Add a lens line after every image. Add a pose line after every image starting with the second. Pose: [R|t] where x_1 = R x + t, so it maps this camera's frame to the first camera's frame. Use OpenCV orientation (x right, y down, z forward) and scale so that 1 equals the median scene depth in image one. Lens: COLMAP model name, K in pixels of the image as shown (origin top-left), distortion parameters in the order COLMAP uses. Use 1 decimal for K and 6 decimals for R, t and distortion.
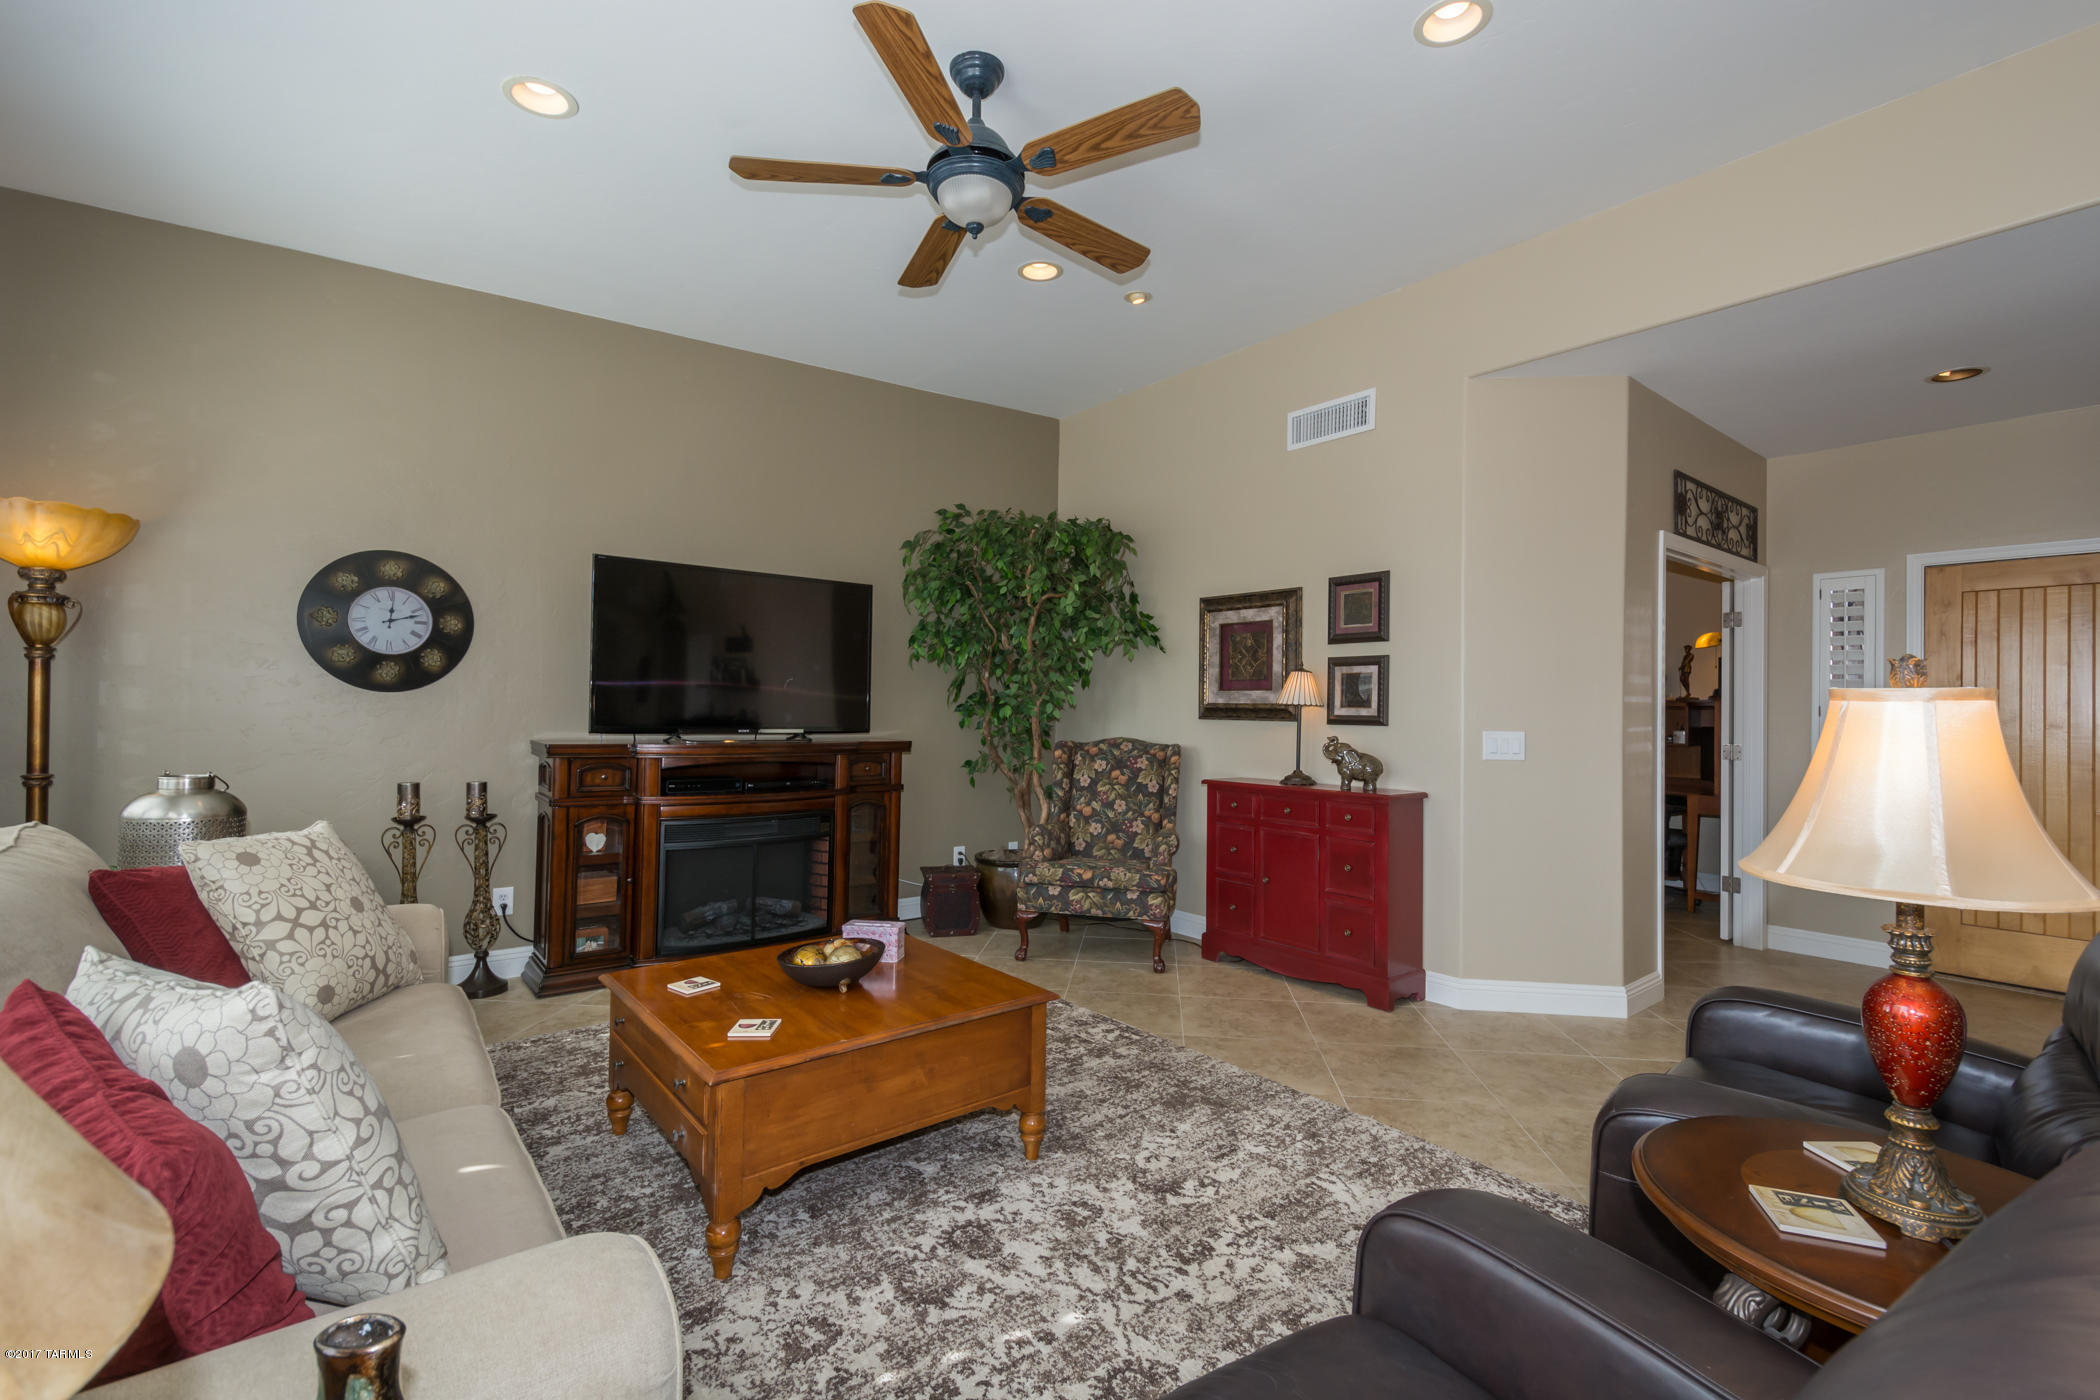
lens RADIAL K [[909.3, 0, 1058.1], [0, 909.3, 698.4], [0, 0, 1]] dist [0.003607, 0.000007]
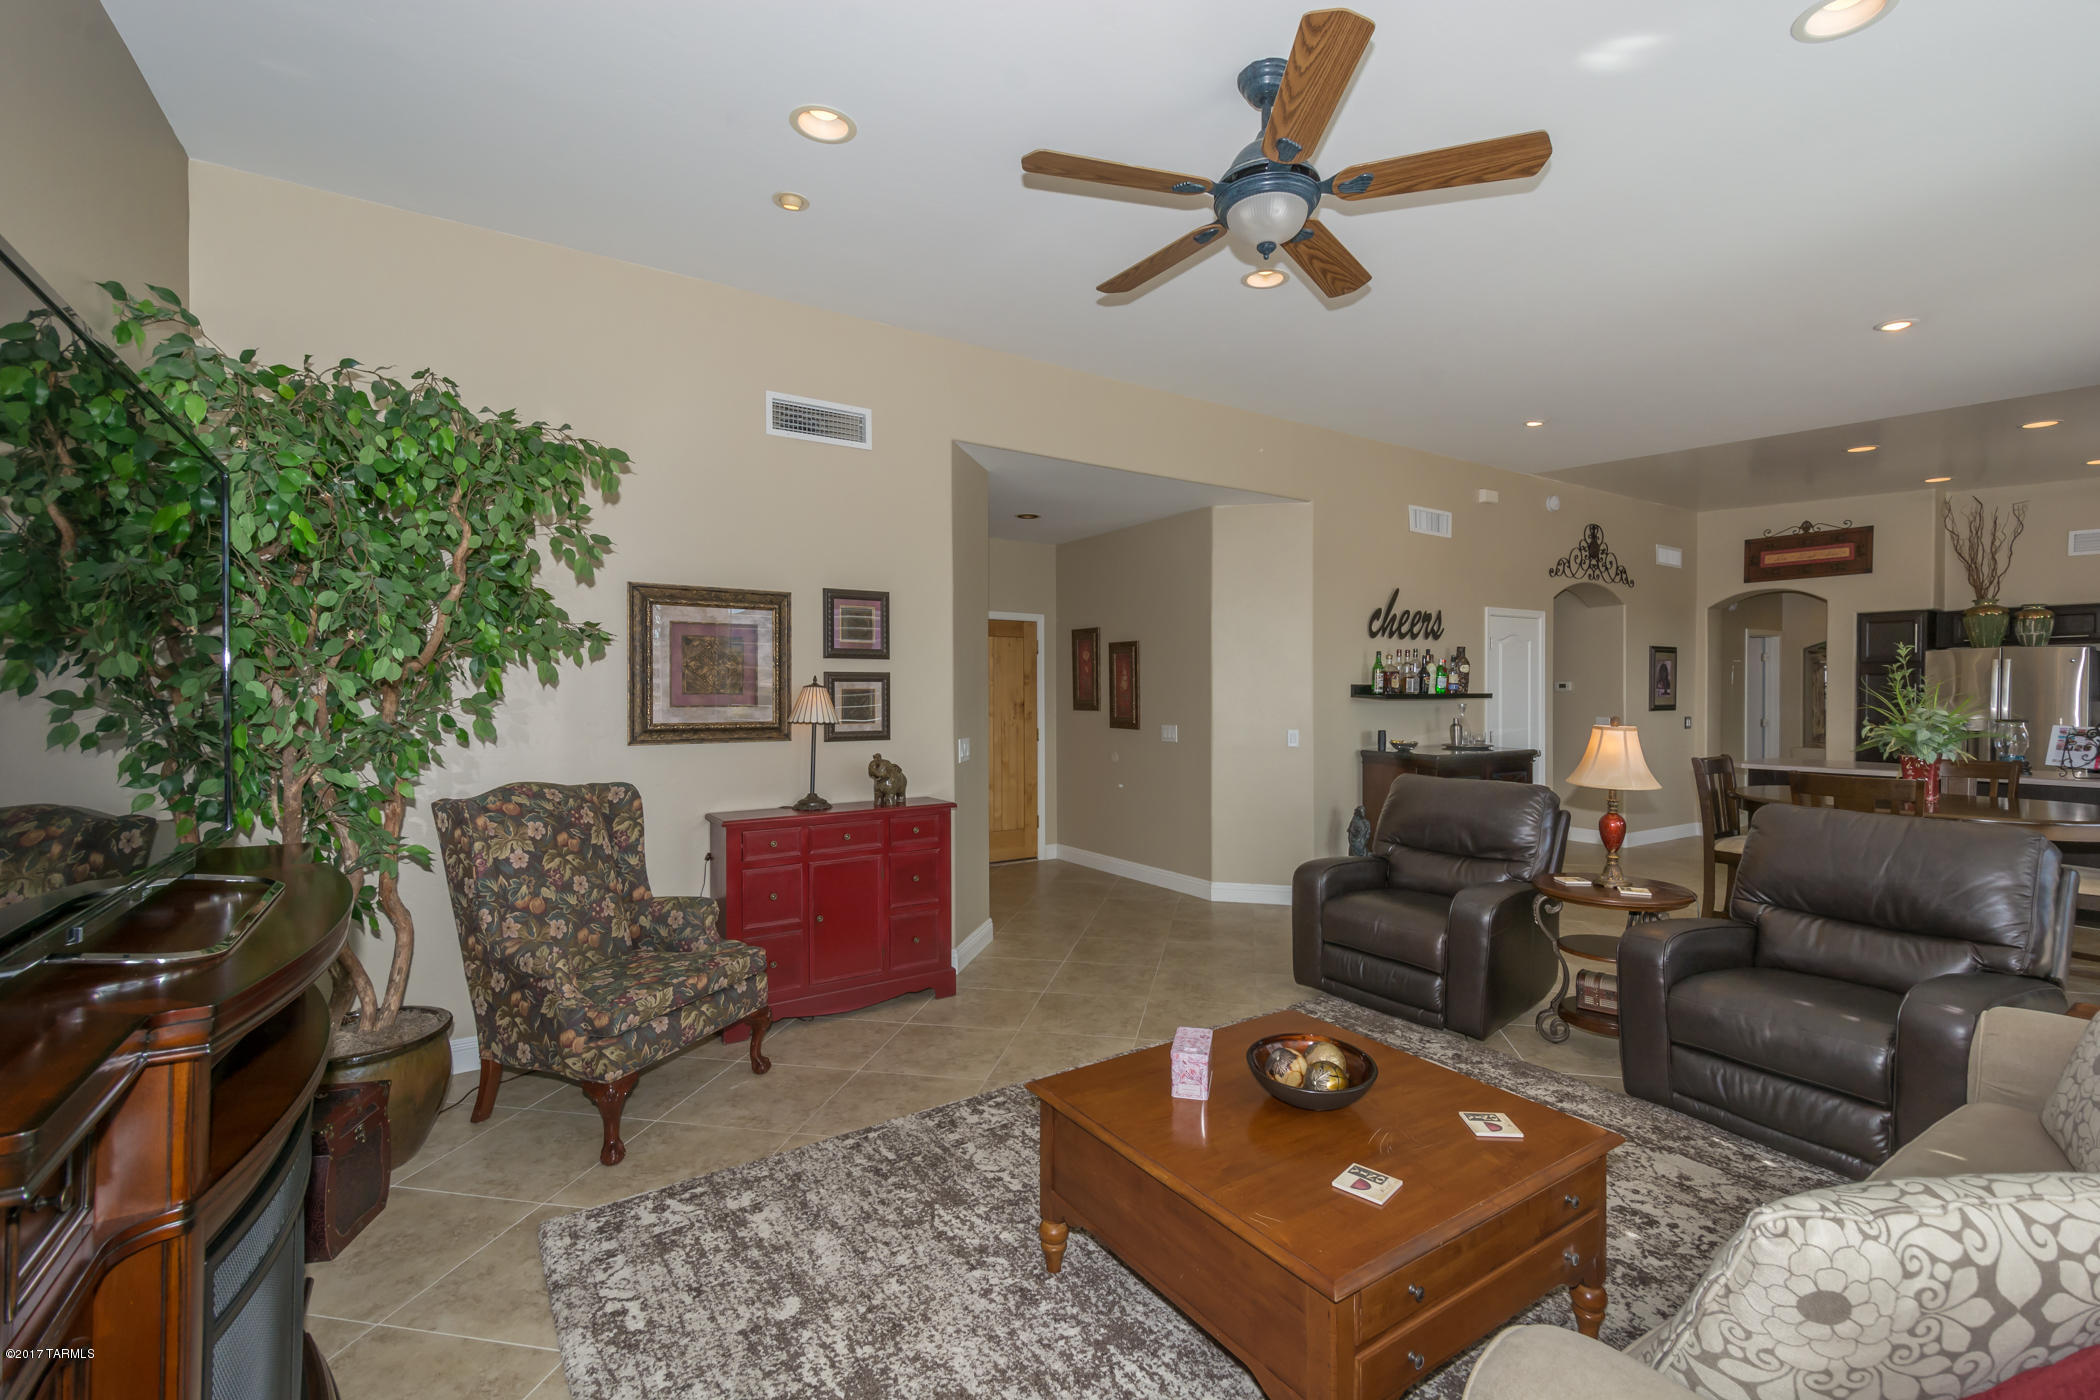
lens RADIAL K [[909.3, 0, 1058.1], [0, 909.3, 698.4], [0, 0, 1]] dist [0.003607, 0.000007]
pose [[0.097350, -0.023895, 0.994963, -0.633073], [-0.010869, 0.999627, 0.025070, -0.043866], [-0.995191, -0.013255, 0.097054, 0.666352]]
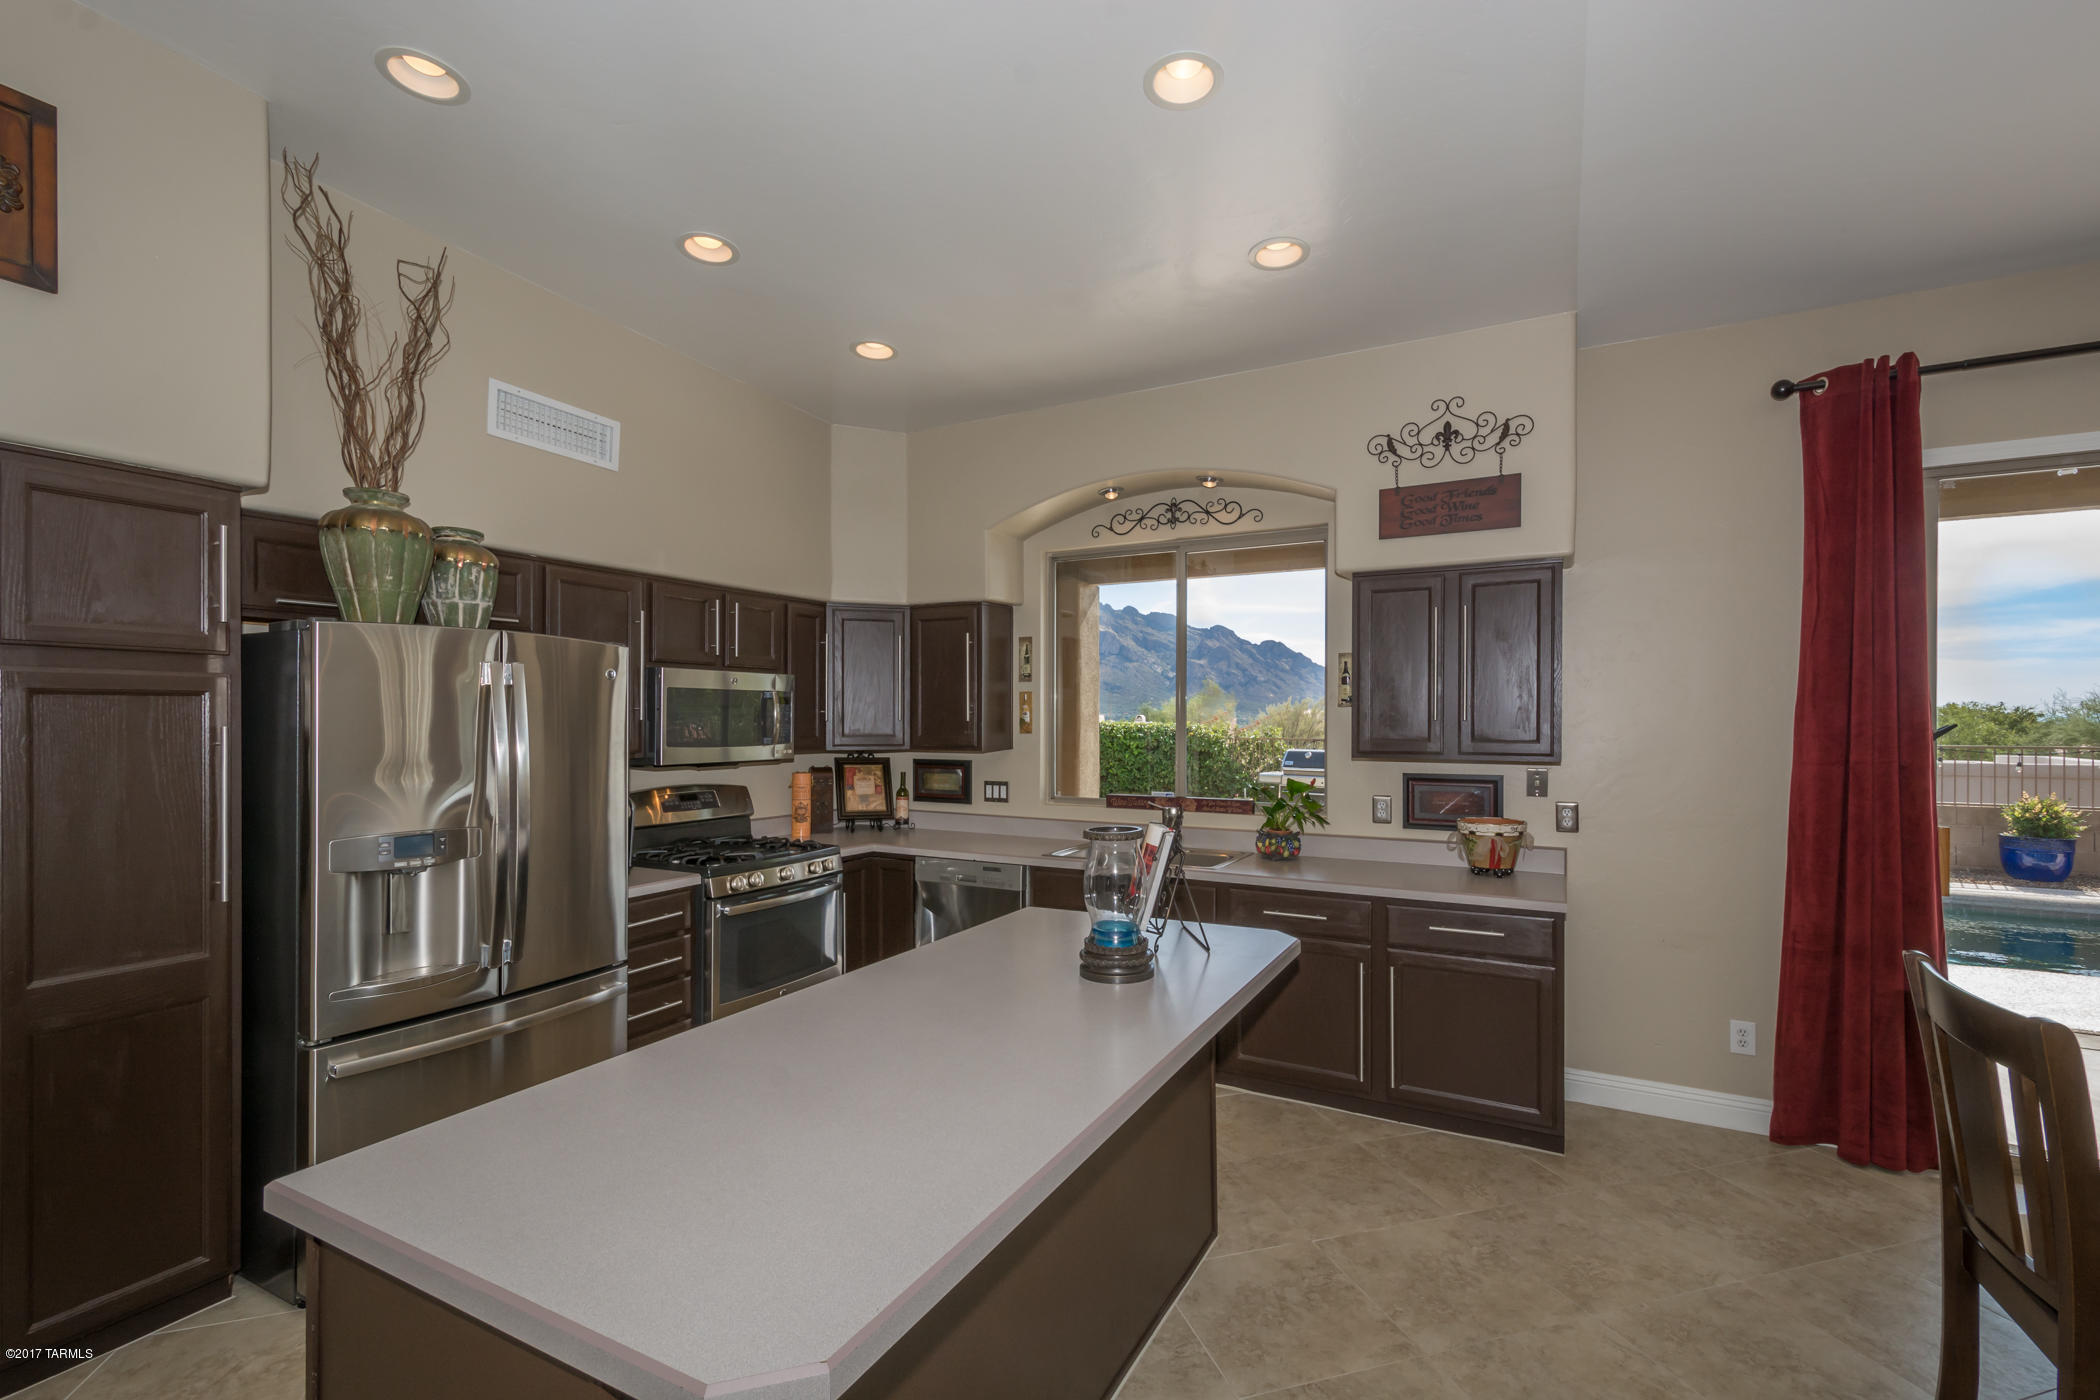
lens RADIAL K [[931.7, 0, 1049.5], [0, 931.7, 727.9], [0, 0, 1]] dist [0.001195, -0.000166]
pose [[-0.919793, -0.018201, -0.391982, 1.236074], [-0.014294, 0.999815, -0.012883, -0.044916], [0.392144, -0.006247, -0.919883, -0.218495]]
